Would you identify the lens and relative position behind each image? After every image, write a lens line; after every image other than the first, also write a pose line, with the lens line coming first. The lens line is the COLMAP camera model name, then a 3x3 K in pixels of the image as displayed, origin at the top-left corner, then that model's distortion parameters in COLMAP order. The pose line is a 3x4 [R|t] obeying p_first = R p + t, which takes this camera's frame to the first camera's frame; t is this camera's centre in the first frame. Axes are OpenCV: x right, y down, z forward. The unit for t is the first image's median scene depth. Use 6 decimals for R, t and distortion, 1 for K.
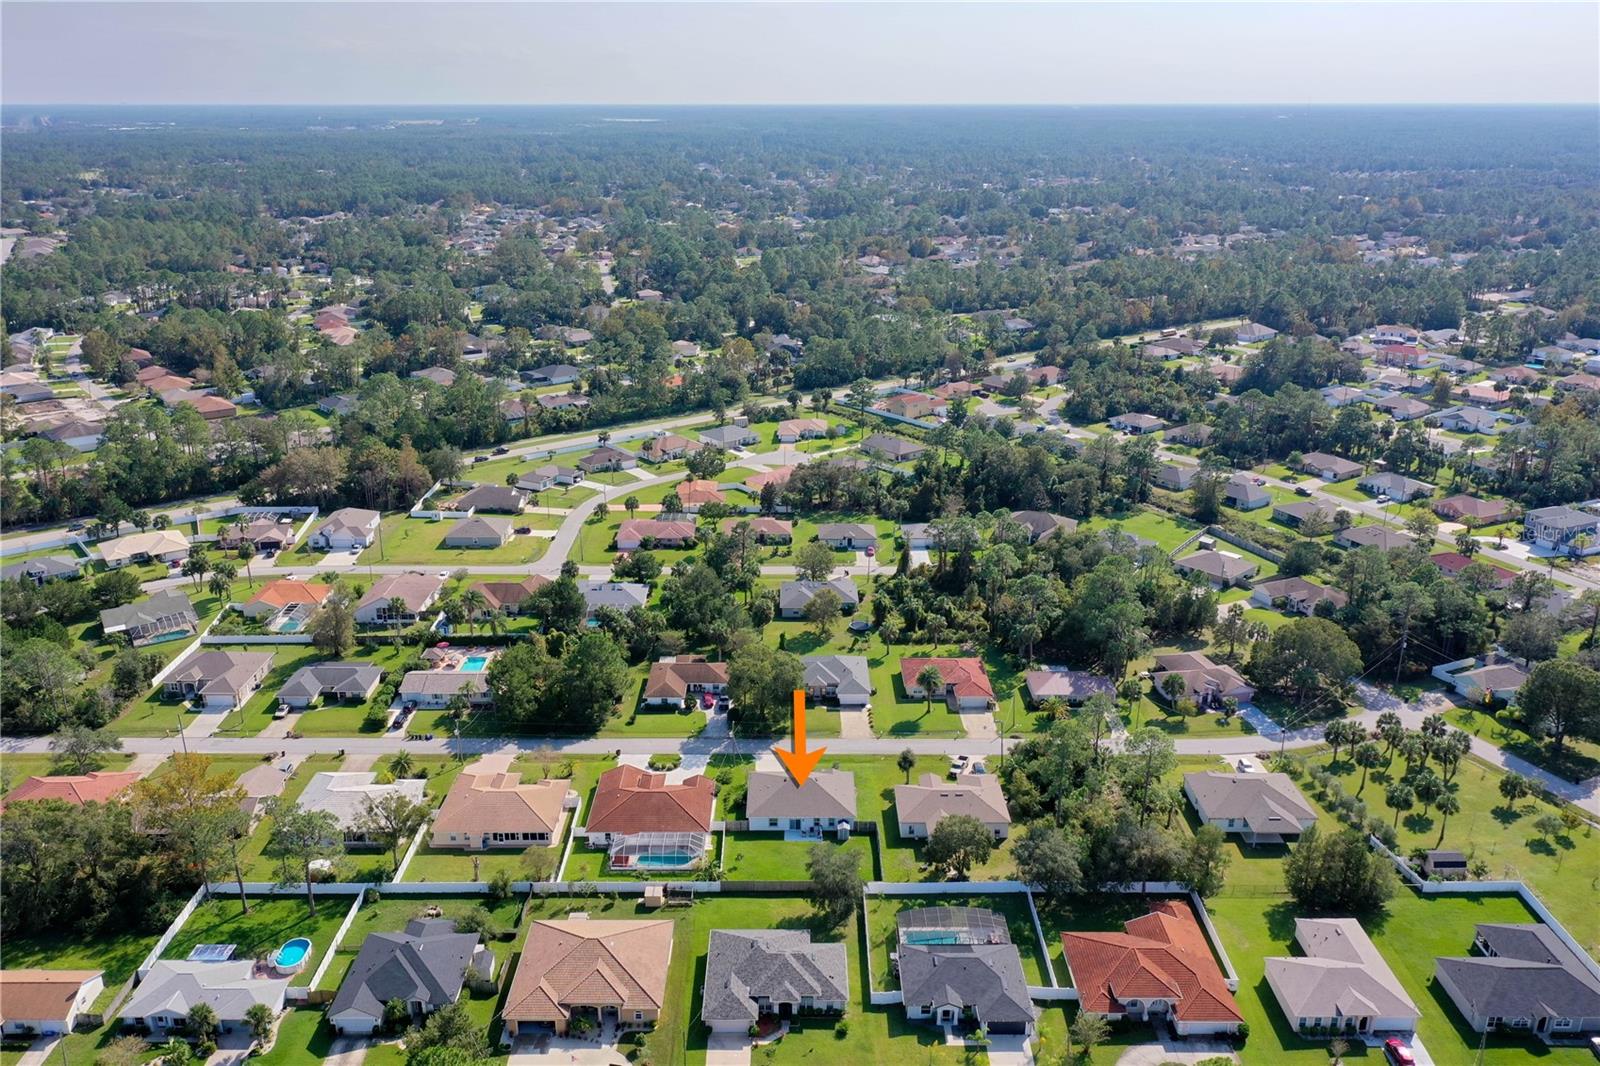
lens RADIAL K [[1265.2, 0, 798.5], [0, 1265.2, 533.8], [0, 0, 1]] dist [0.006069, -0.001004]
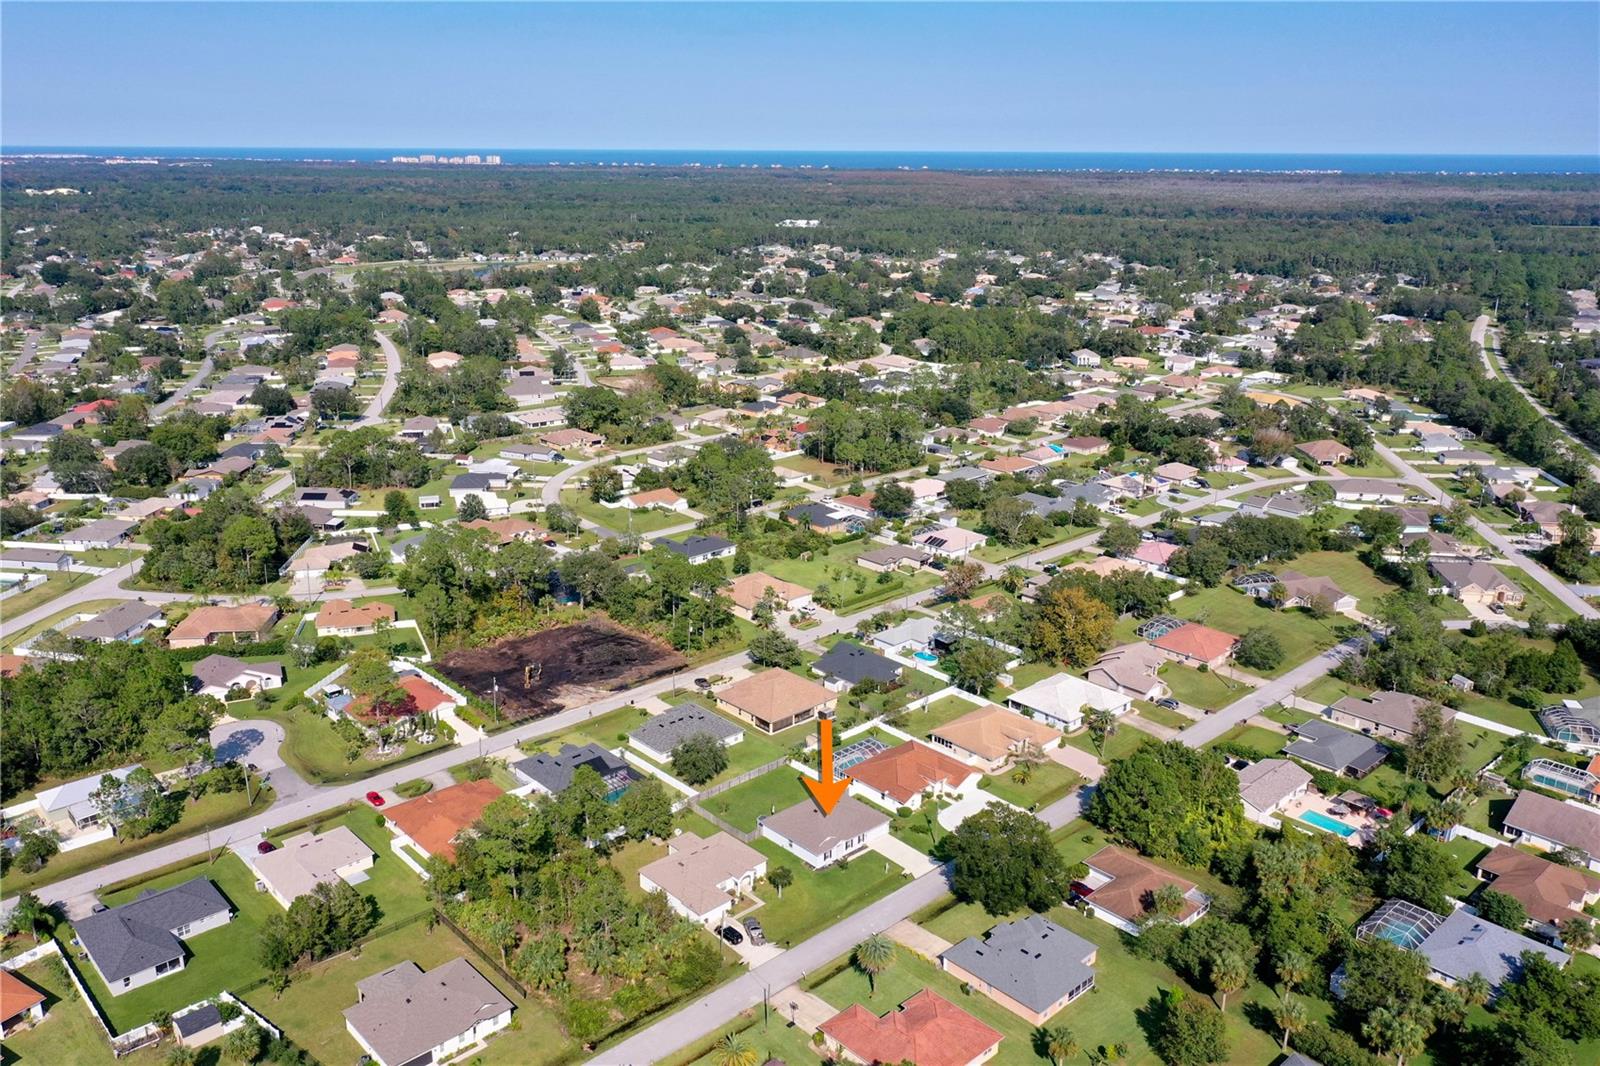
lens RADIAL K [[1265.2, 0, 792.4], [0, 1265.2, 531.2], [0, 0, 1]] dist [0.006069, -0.001004]
pose [[-0.740242, 0.192541, -0.644182, 0.601743], [-0.223084, 0.833503, 0.505477, -0.475571], [0.634252, 0.517882, -0.574041, 1.362566]]
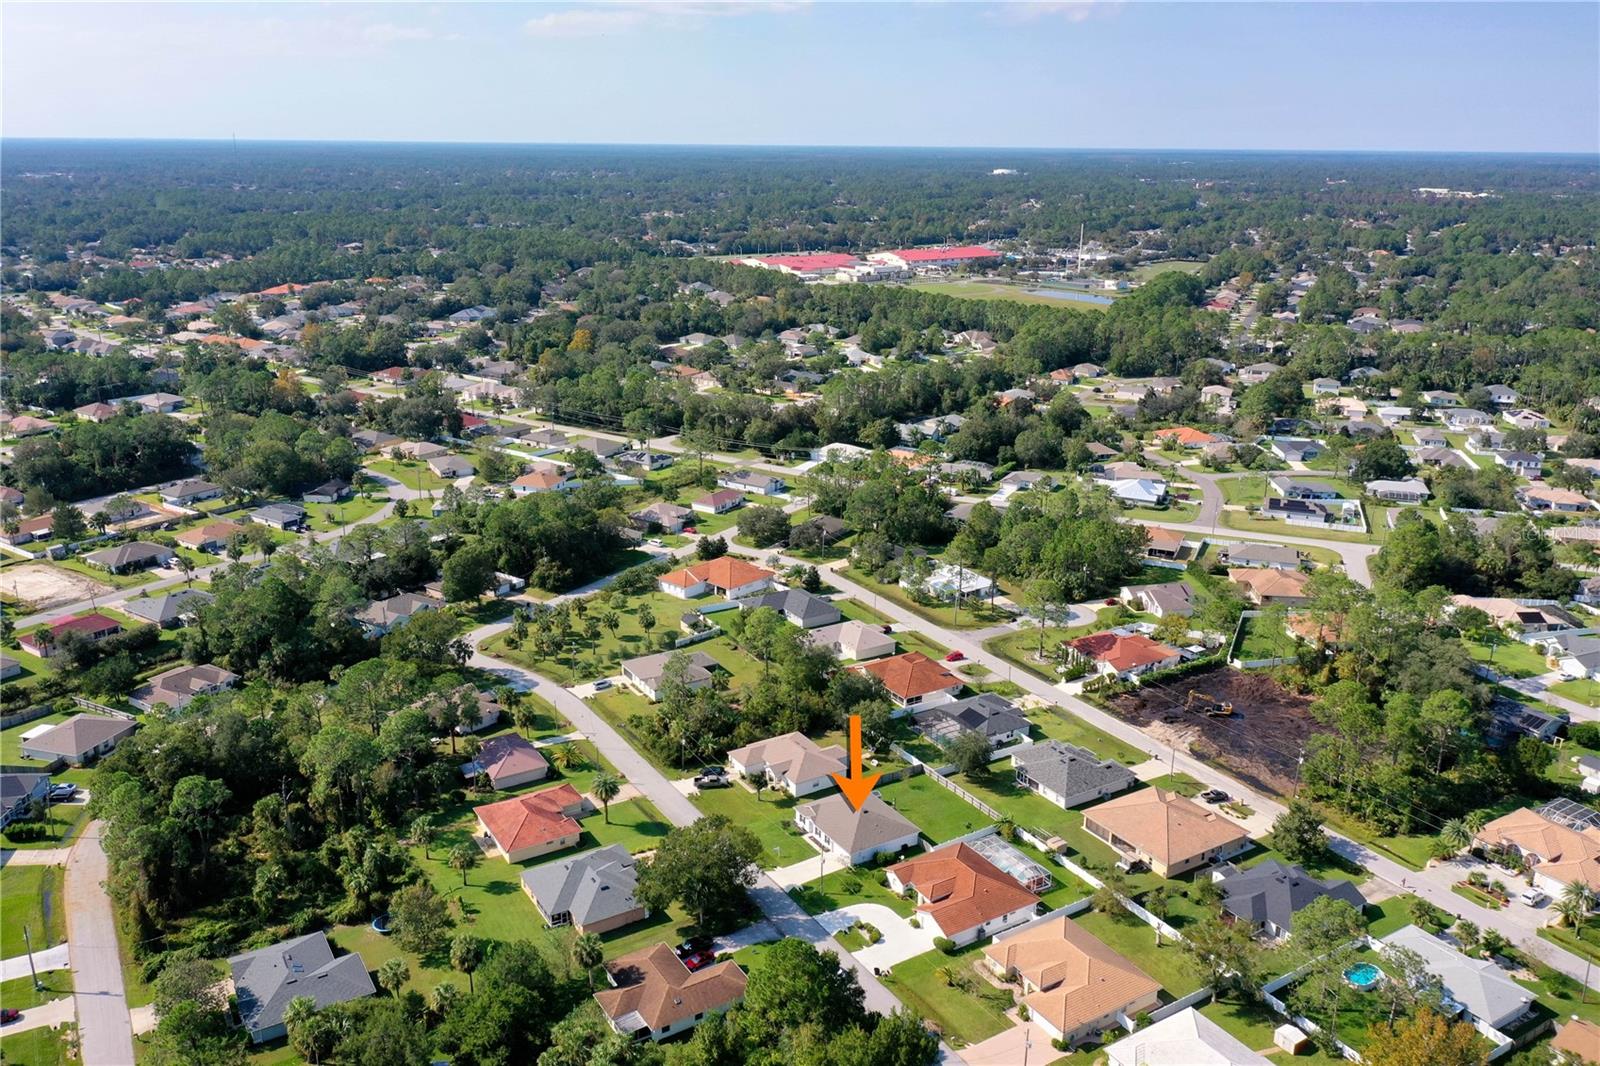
lens RADIAL K [[1265.2, 0, 790.7], [0, 1265.2, 528.8], [0, 0, 1]] dist [0.006069, -0.001004]
pose [[-0.516561, -0.257038, 0.816760, -0.702637], [0.266221, 0.858391, 0.438511, -0.432575], [-0.813813, 0.443956, -0.374982, 1.241106]]
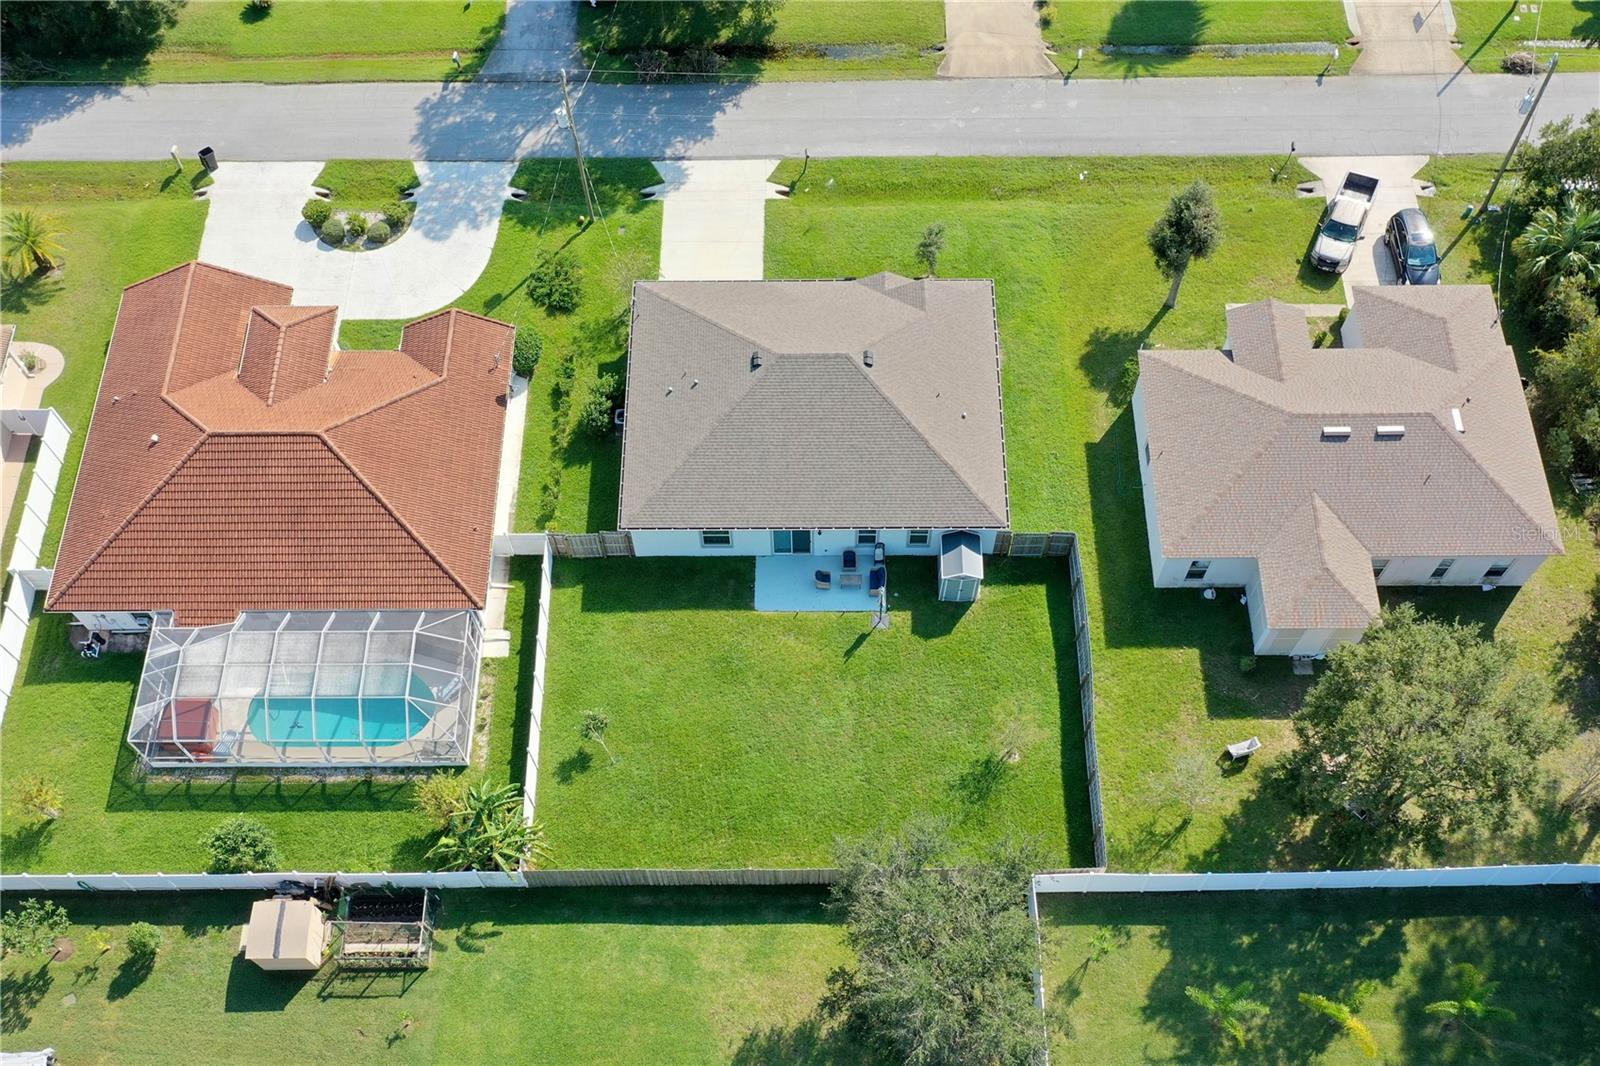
lens RADIAL K [[1265.2, 0, 801.2], [0, 1265.2, 547.5], [0, 0, 1]] dist [0.006069, -0.001004]
pose [[0.999902, -0.001562, -0.013910, 0.003261], [0.011081, 0.695536, 0.718406, 0.021512], [0.008553, -0.718490, 0.695485, 0.725486]]
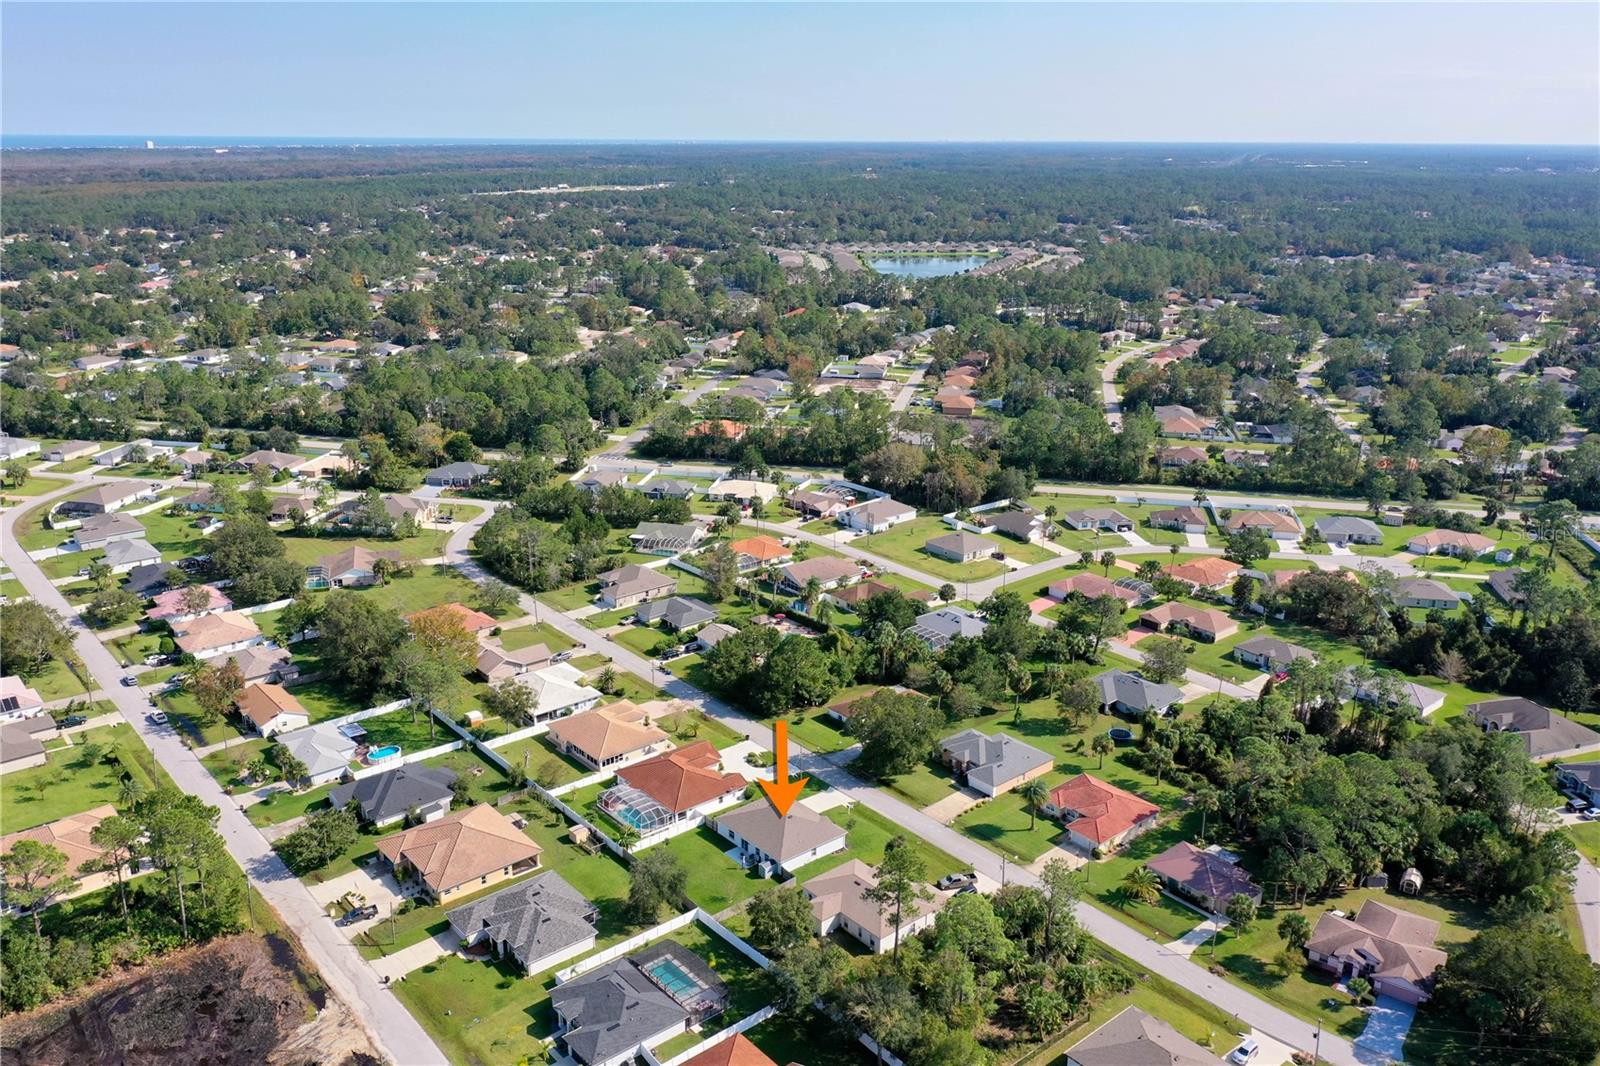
lens RADIAL K [[1265.2, 0, 796.1], [0, 1265.2, 532.0], [0, 0, 1]] dist [0.006069, -0.001004]
pose [[0.644888, 0.232947, -0.727911, 0.644379], [-0.254809, 0.963459, 0.082580, -0.098580], [0.720549, 0.132224, 0.680680, 0.274264]]
